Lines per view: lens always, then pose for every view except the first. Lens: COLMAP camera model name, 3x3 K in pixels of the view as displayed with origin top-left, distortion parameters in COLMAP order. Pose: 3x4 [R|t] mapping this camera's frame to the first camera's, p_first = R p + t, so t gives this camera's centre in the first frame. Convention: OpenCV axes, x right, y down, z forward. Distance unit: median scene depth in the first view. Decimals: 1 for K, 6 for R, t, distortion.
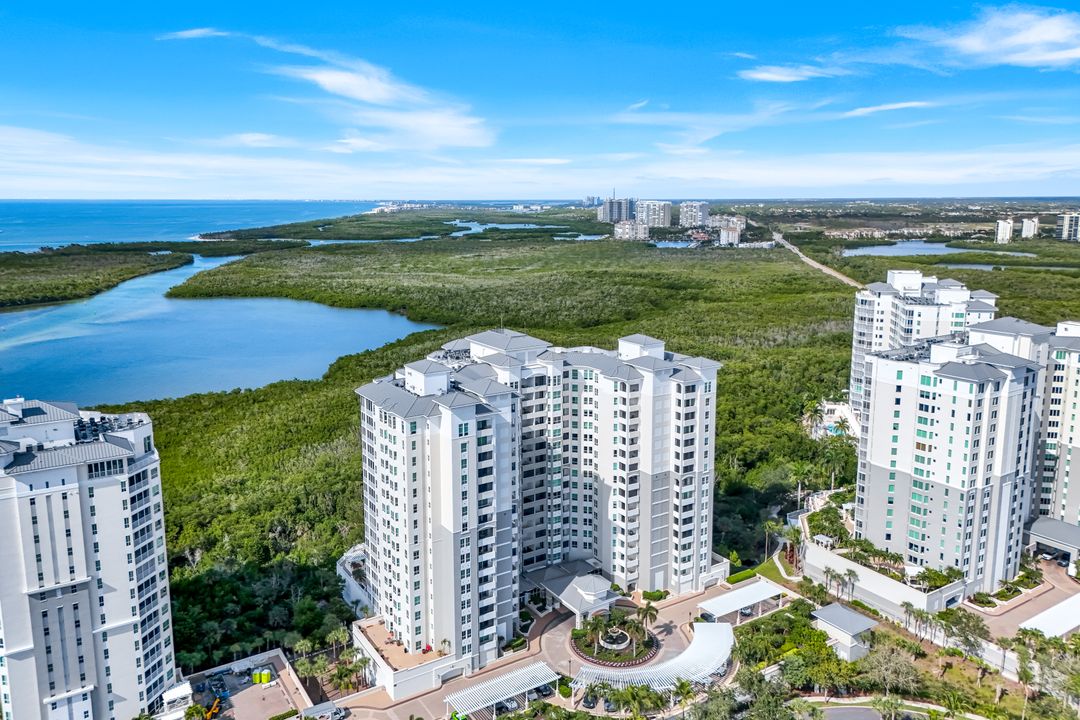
lens RADIAL K [[805.7, 0, 544.4], [0, 805.7, 331.5], [0, 0, 1]] dist [0.089993, -0.081782]
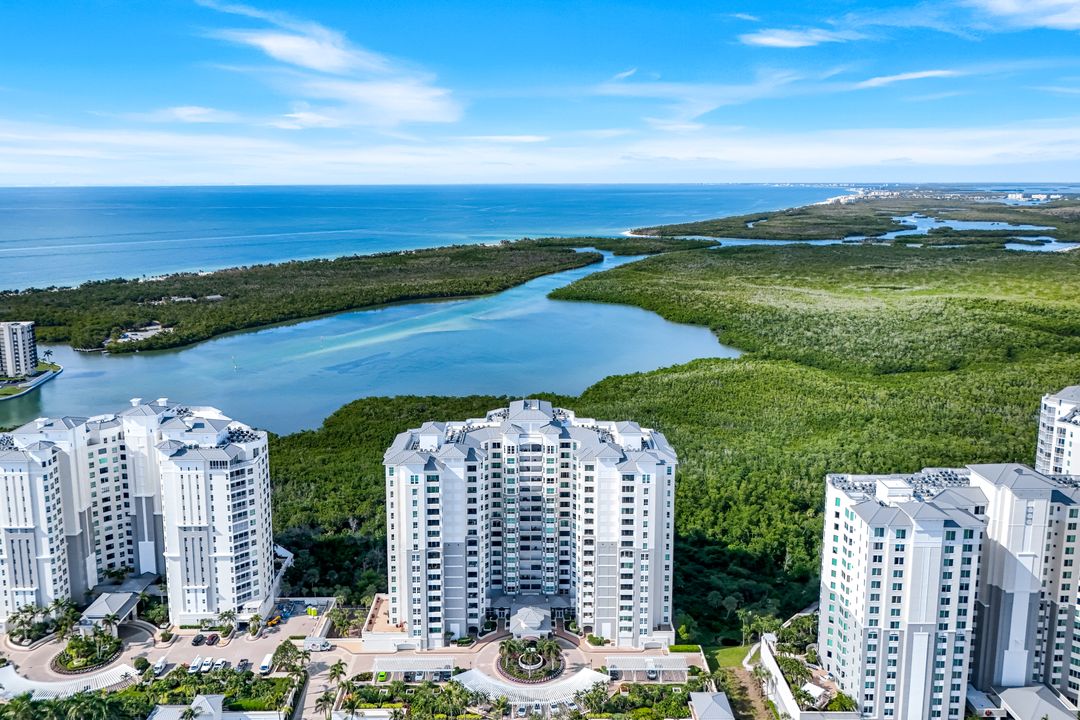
lens RADIAL K [[827.5, 0, 539.2], [0, 827.5, 316.1], [0, 0, 1]] dist [0.071600, -0.058622]
pose [[0.846792, 0.090396, -0.524186, 0.680670], [-0.091596, 0.995514, 0.023708, -0.181840], [0.523978, 0.027938, 0.851274, -0.121840]]
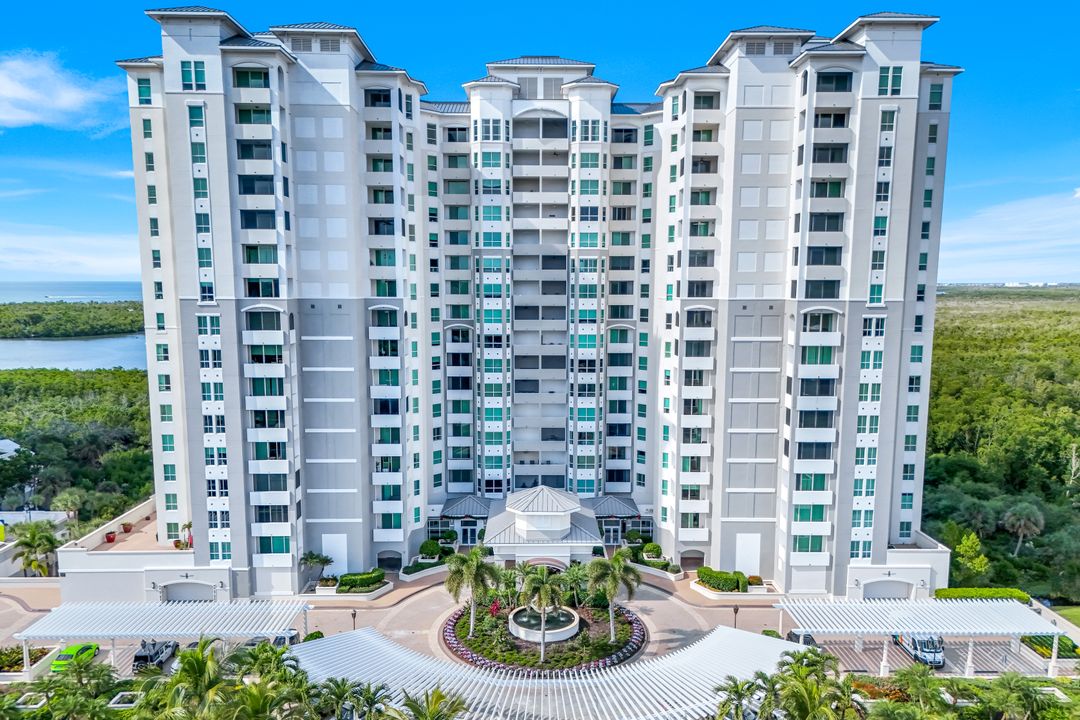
lens RADIAL K [[799.3, 0, 542.1], [0, 799.3, 392.6], [0, 0, 1]] dist [0.108439, -0.143327]
pose [[0.848869, 0.076856, -0.522986, 0.276386], [-0.091965, 0.995758, -0.002938, 0.236336], [0.520541, 0.050591, 0.852336, 0.576214]]
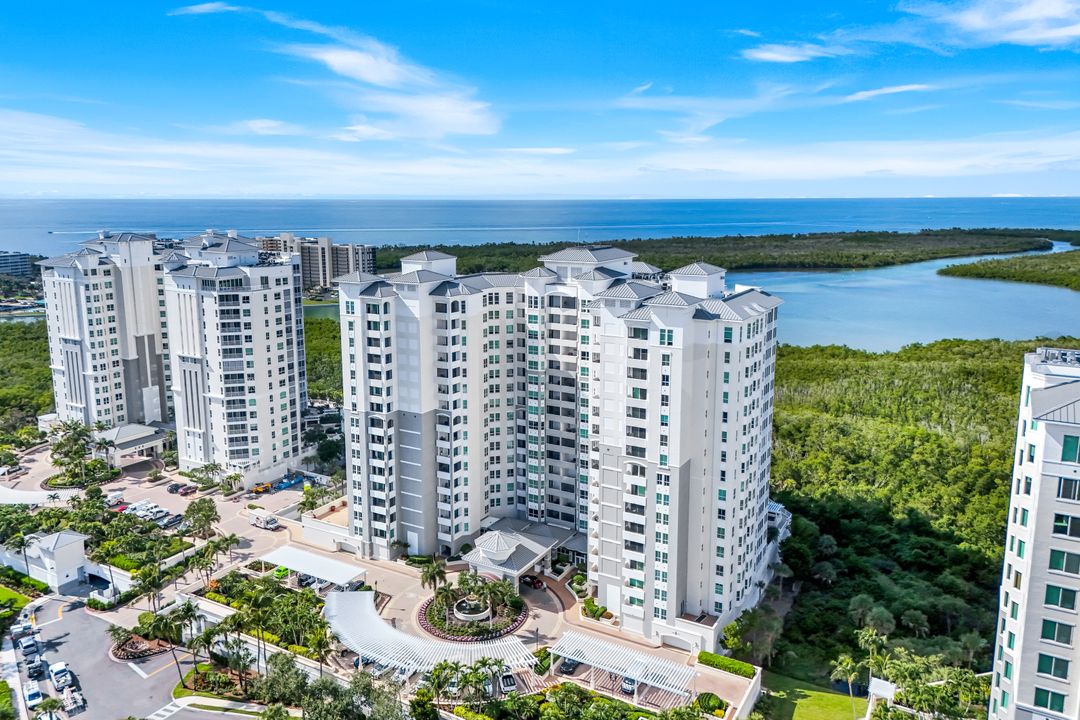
lens RADIAL K [[794.5, 0, 543.0], [0, 794.5, 332.1], [0, 0, 1]] dist [0.078049, -0.077320]
pose [[0.461233, 0.153310, -0.873934, 0.711083], [-0.147793, 0.984474, 0.094701, 0.018815], [0.874883, 0.085481, 0.476730, 0.604273]]
